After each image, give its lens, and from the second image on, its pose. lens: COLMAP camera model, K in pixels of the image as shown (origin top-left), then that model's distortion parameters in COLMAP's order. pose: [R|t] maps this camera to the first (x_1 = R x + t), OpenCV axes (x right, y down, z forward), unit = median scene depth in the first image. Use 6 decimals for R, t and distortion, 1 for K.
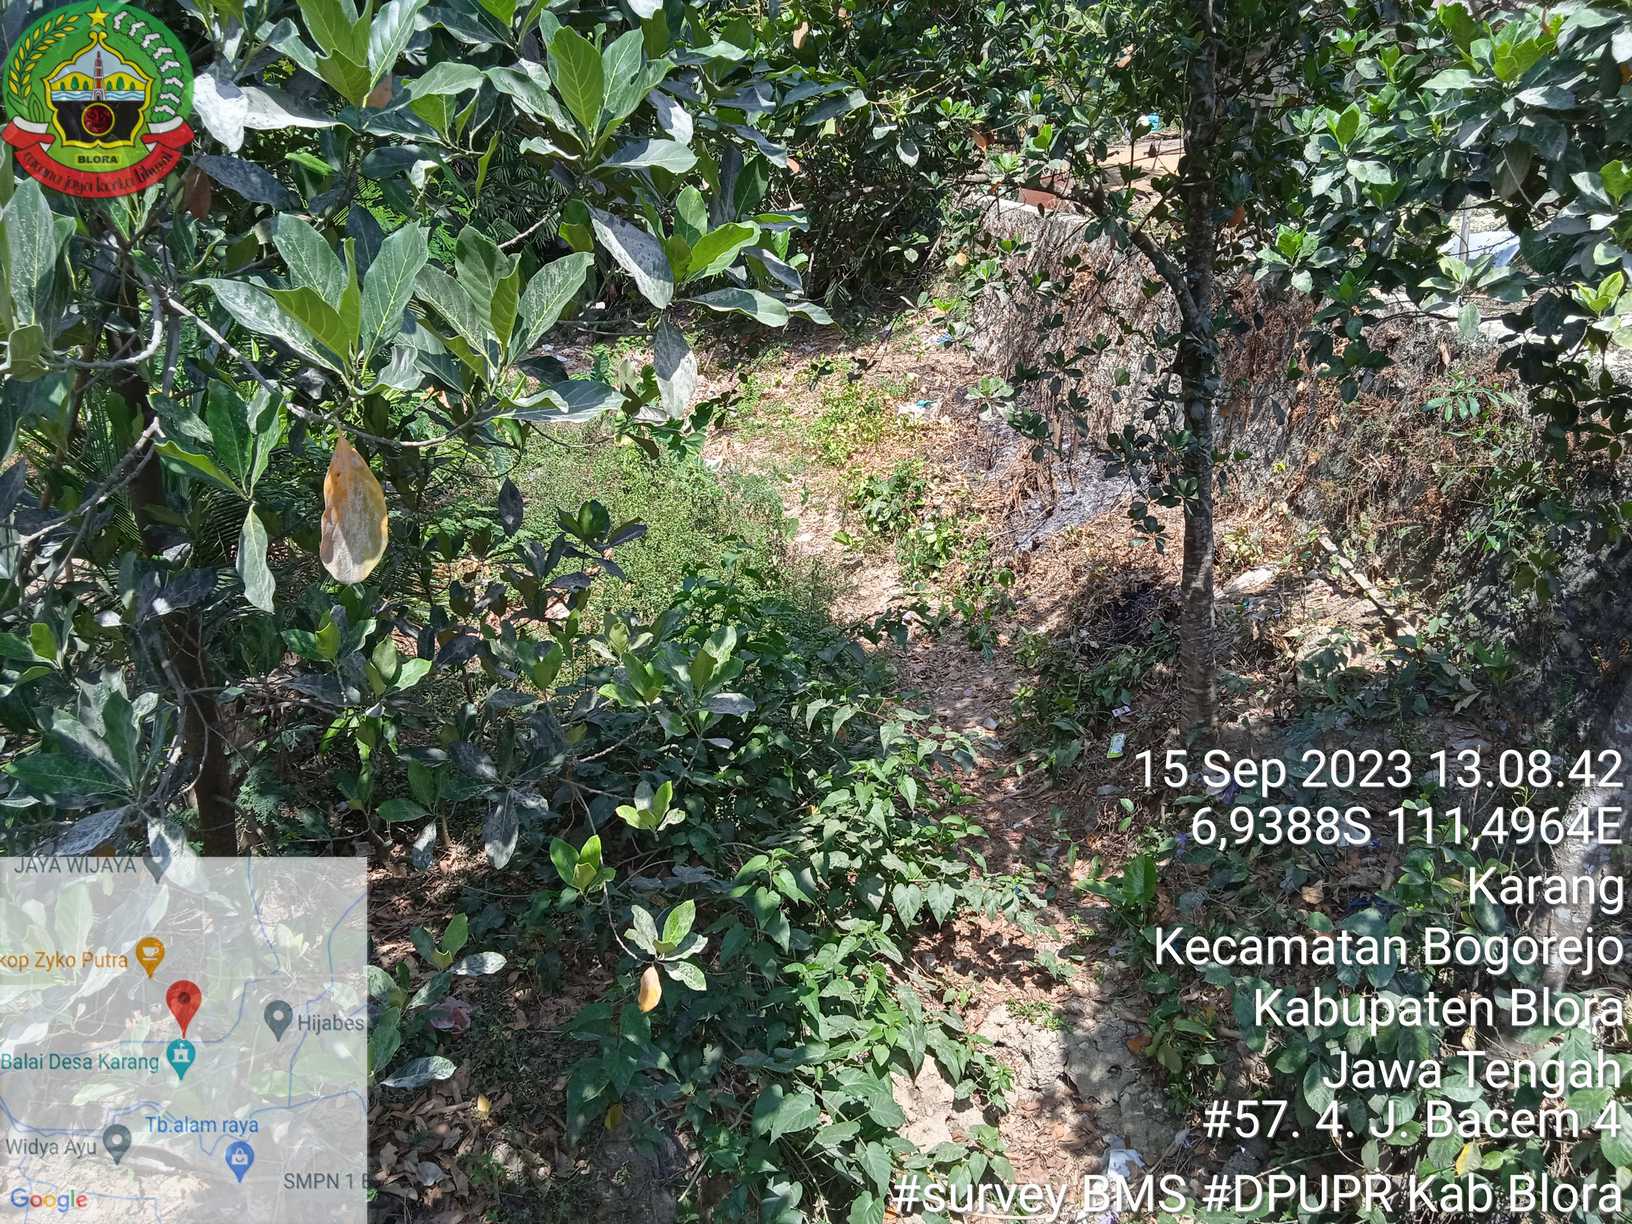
lens RADIAL K [[1328.6, 0, 838.3], [0, 1328.6, 612.9], [0, 0, 1]] dist [0.057680, -0.008263]
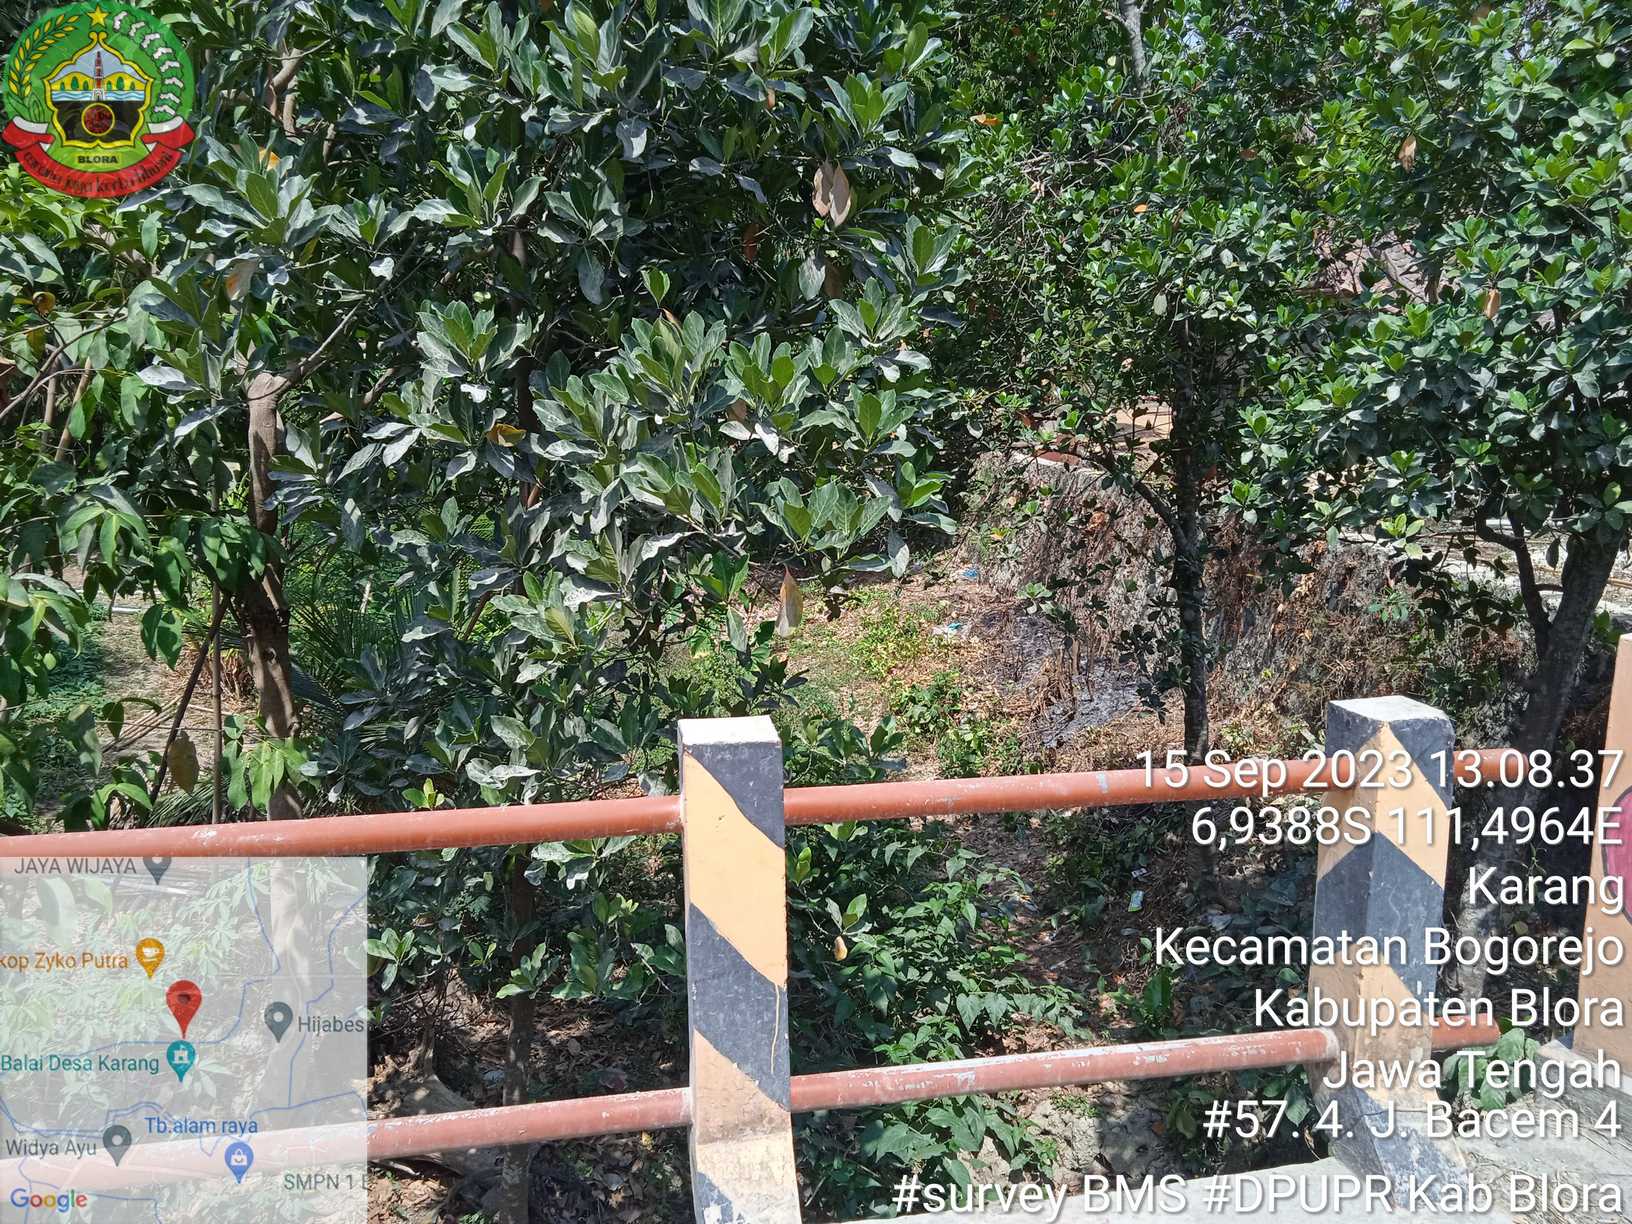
lens RADIAL K [[1343.1, 0, 819.2], [0, 1343.1, 619.3], [0, 0, 1]] dist [0.052176, -0.055213]
pose [[0.999757, 0.007661, -0.020668, -0.061706], [-0.011119, 0.984901, -0.172762, 0.079222], [0.019032, 0.172950, 0.984747, -0.283959]]
